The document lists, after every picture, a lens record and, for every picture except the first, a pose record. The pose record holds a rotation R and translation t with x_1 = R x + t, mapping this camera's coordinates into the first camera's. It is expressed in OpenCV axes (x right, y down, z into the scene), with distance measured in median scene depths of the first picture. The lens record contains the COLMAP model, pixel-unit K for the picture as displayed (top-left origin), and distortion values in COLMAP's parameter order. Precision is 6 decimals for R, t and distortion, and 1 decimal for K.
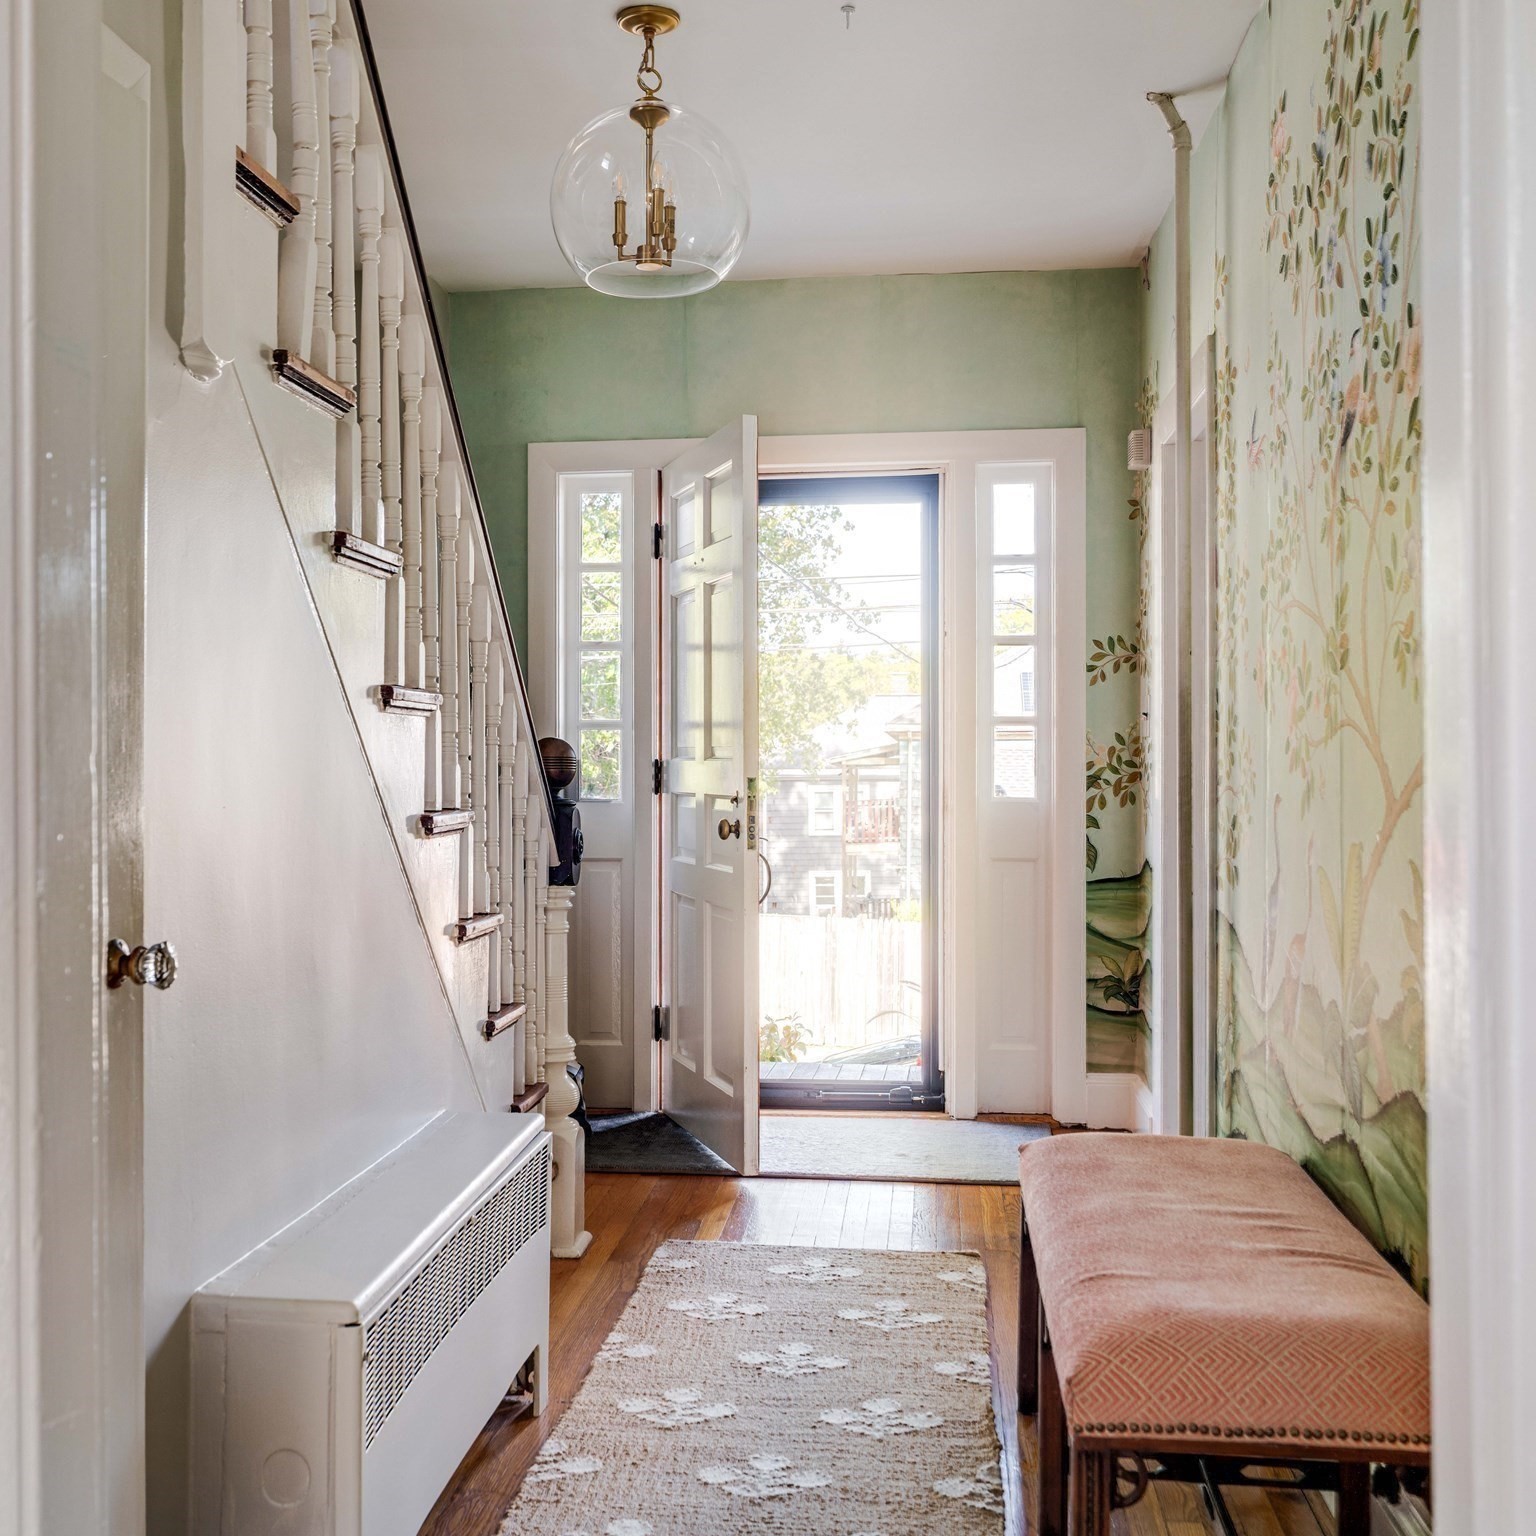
lens RADIAL K [[1711.9, 0, 767.9], [0, 1711.9, 763.1], [0, 0, 1]] dist [0.004397, 0.000000]
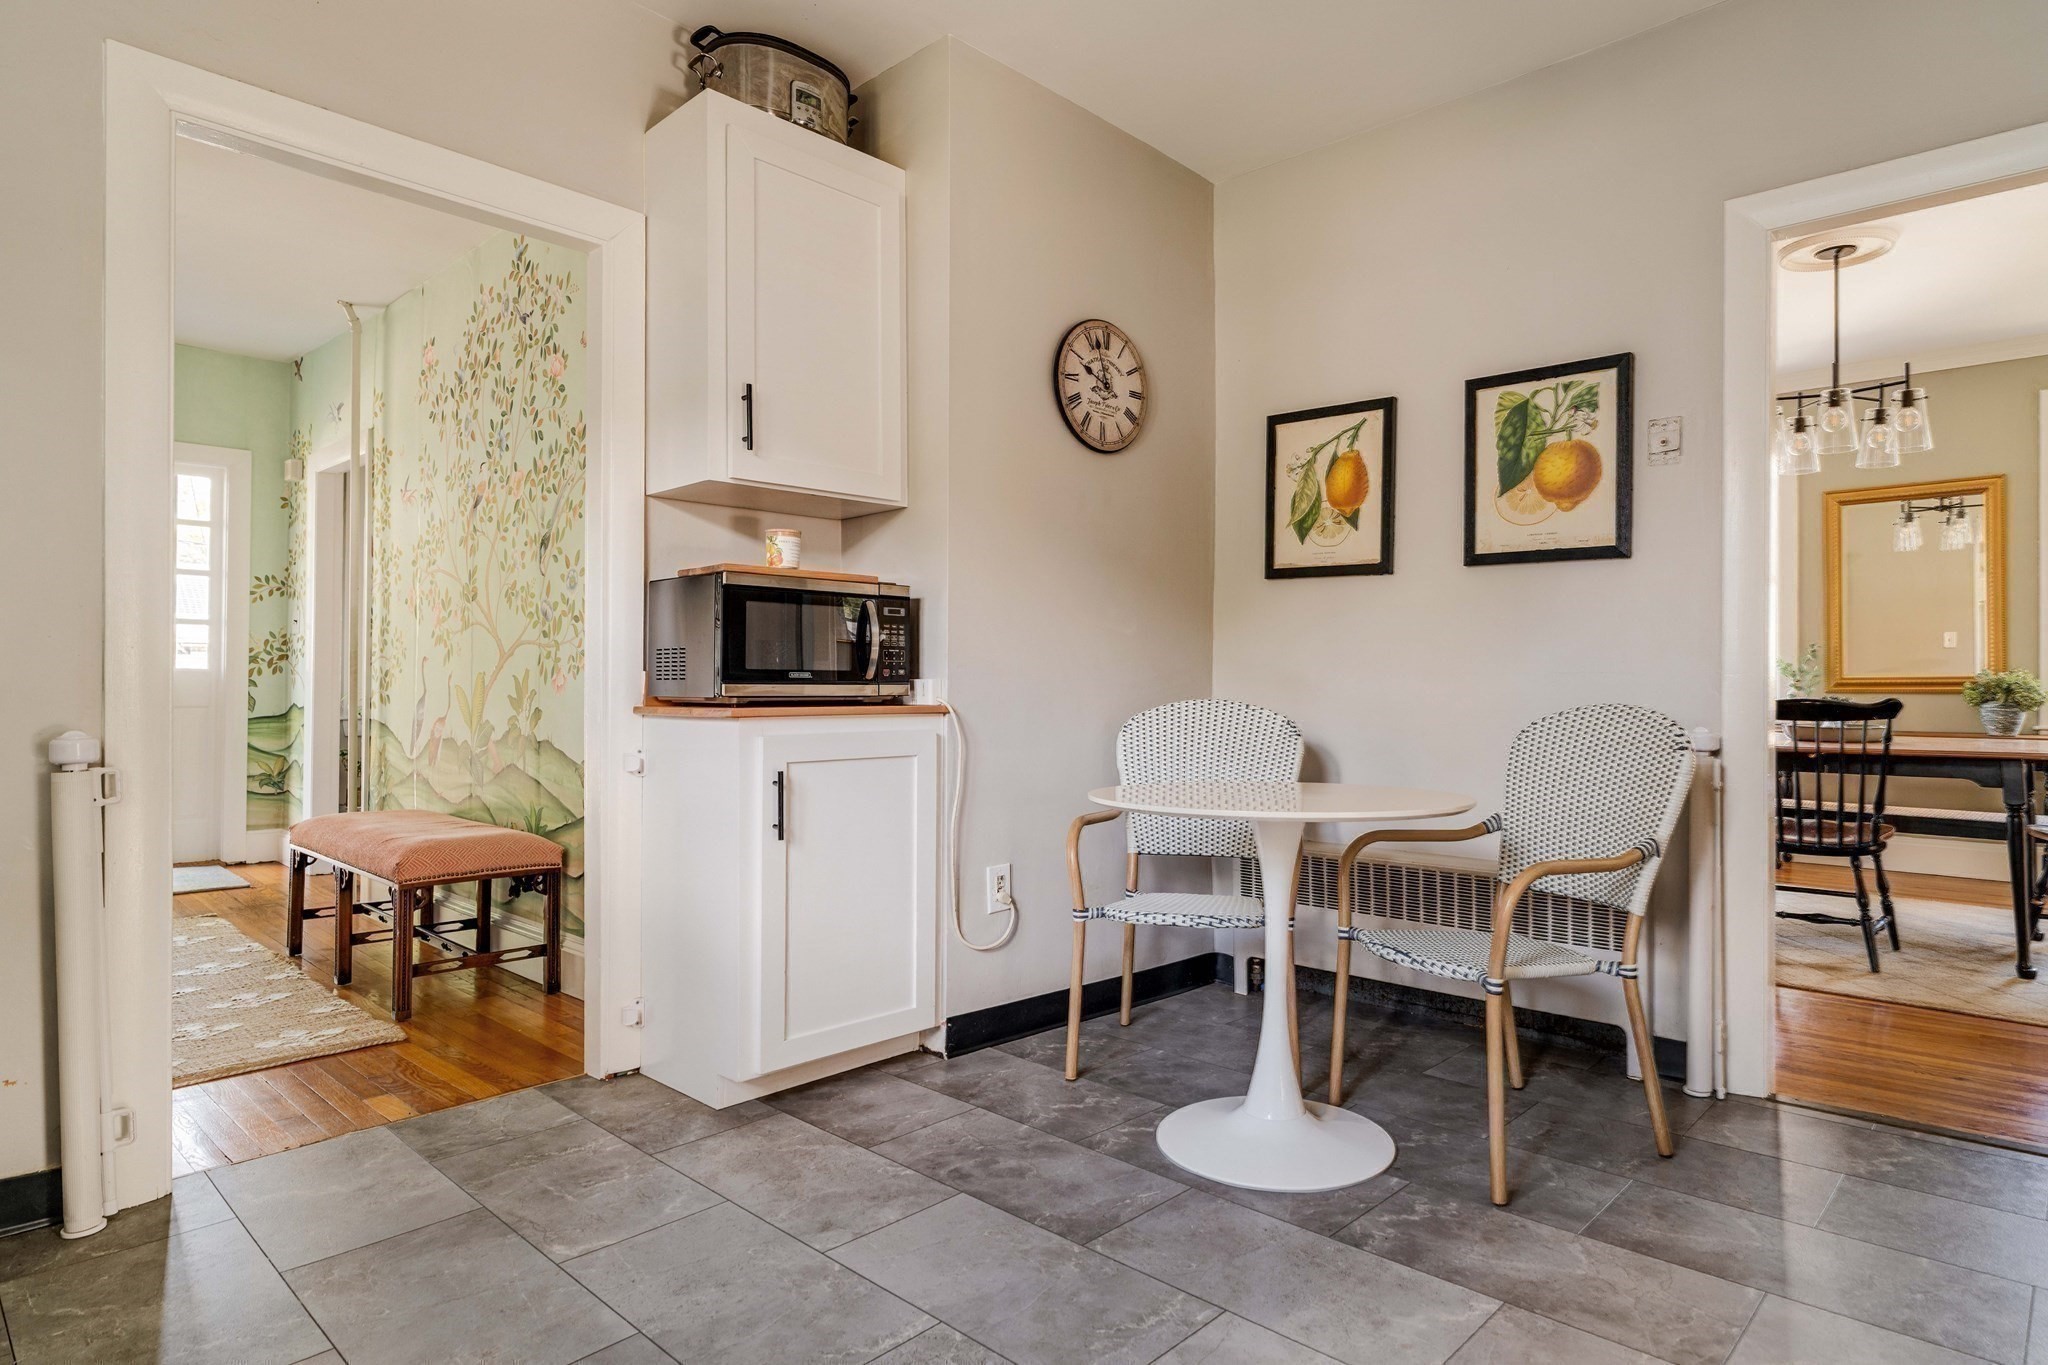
lens RADIAL K [[1141.1, 0, 1024.8], [0, 1141.1, 675.7], [0, 0, 1]] dist [-0.002540, -0.000121]
pose [[0.622409, 0.014580, 0.782556, -0.268286], [-0.012242, 0.999886, -0.008892, 0.033999], [-0.782596, -0.004046, 0.622516, -0.372157]]
